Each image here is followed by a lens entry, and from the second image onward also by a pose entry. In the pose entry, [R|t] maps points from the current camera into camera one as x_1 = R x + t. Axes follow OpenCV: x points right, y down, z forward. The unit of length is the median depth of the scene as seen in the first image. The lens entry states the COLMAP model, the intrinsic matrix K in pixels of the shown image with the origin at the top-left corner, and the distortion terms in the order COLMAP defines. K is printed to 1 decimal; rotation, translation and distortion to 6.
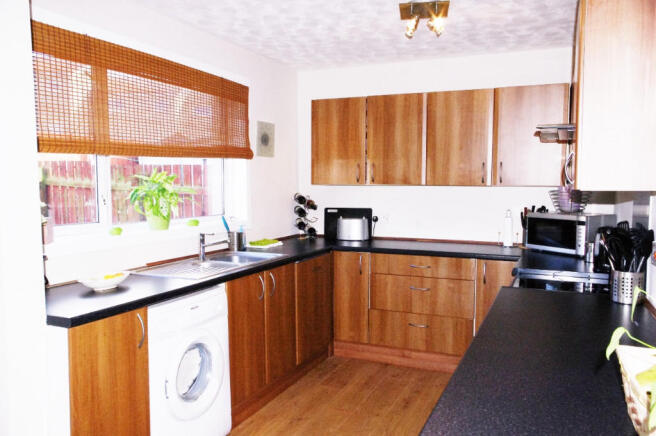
lens RADIAL K [[518.7, 0, 328.0], [0, 518.7, 219.8], [0, 0, 1]] dist [-0.058048, 0.119173]
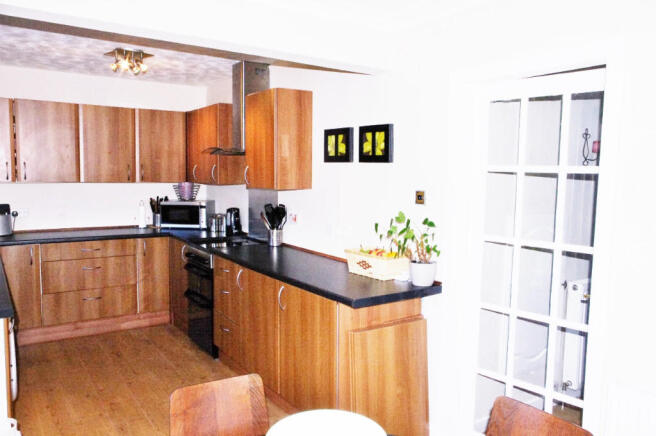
lens RADIAL K [[518.7, 0, 328.0], [0, 518.7, 219.8], [0, 0, 1]] dist [-0.058048, 0.119173]
pose [[0.530310, -0.075138, 0.844468, -0.543840], [0.049683, 0.997107, 0.057519, -0.022235], [-0.846347, 0.011453, 0.532509, -0.115084]]
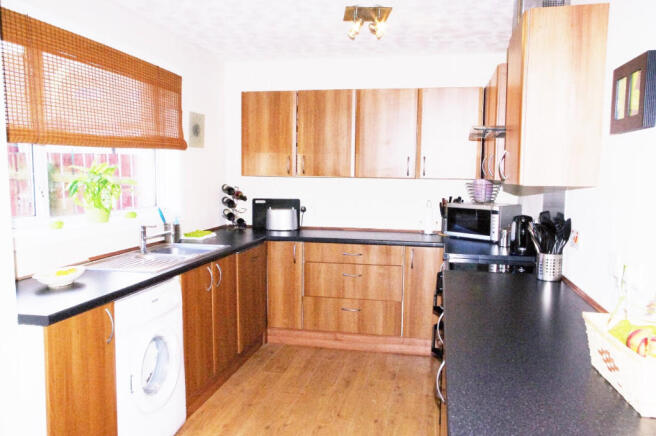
lens RADIAL K [[518.7, 0, 328.0], [0, 518.7, 219.8], [0, 0, 1]] dist [-0.058048, 0.119173]
pose [[0.977523, -0.010612, 0.210561, -0.093885], [0.006243, 0.999751, 0.021403, -0.003265], [-0.210736, -0.019608, 0.977346, -0.026183]]
